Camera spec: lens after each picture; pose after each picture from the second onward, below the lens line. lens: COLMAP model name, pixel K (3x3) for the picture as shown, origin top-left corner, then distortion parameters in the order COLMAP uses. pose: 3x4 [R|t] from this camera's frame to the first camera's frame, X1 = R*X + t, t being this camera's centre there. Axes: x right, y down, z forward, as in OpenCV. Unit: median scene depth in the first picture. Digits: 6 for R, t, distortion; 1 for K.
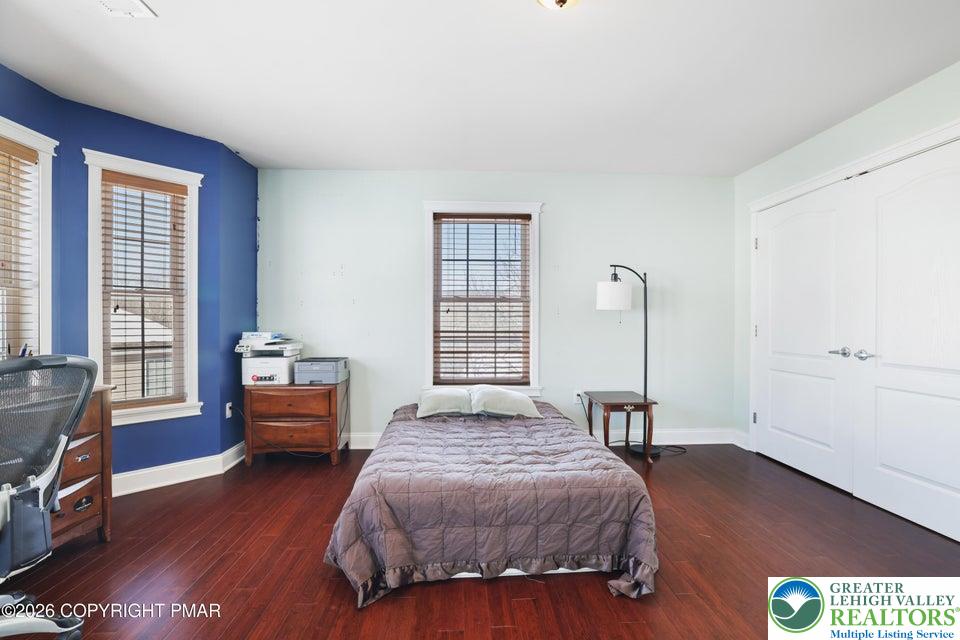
lens RADIAL K [[430.3, 0, 480.2], [0, 430.3, 320.4], [0, 0, 1]] dist [-0.027983, 0.003512]
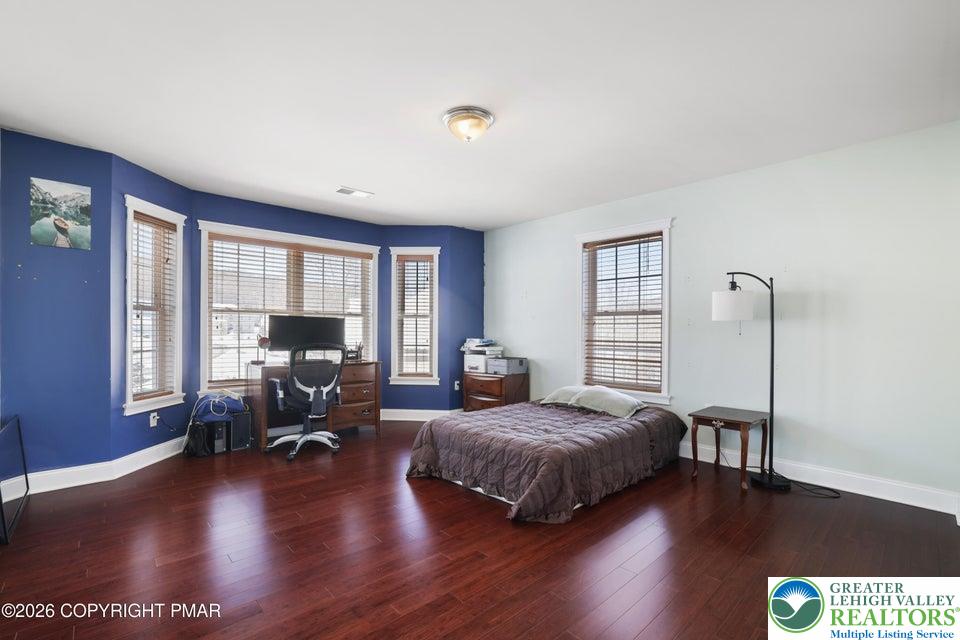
lens RADIAL K [[430.3, 0, 472.6], [0, 430.3, 326.2], [0, 0, 1]] dist [-0.027983, 0.003512]
pose [[0.644289, -0.006721, -0.764752, 0.655022], [-0.002650, 0.999936, -0.011020, -0.000541], [0.764777, 0.009127, 0.644230, -0.027962]]
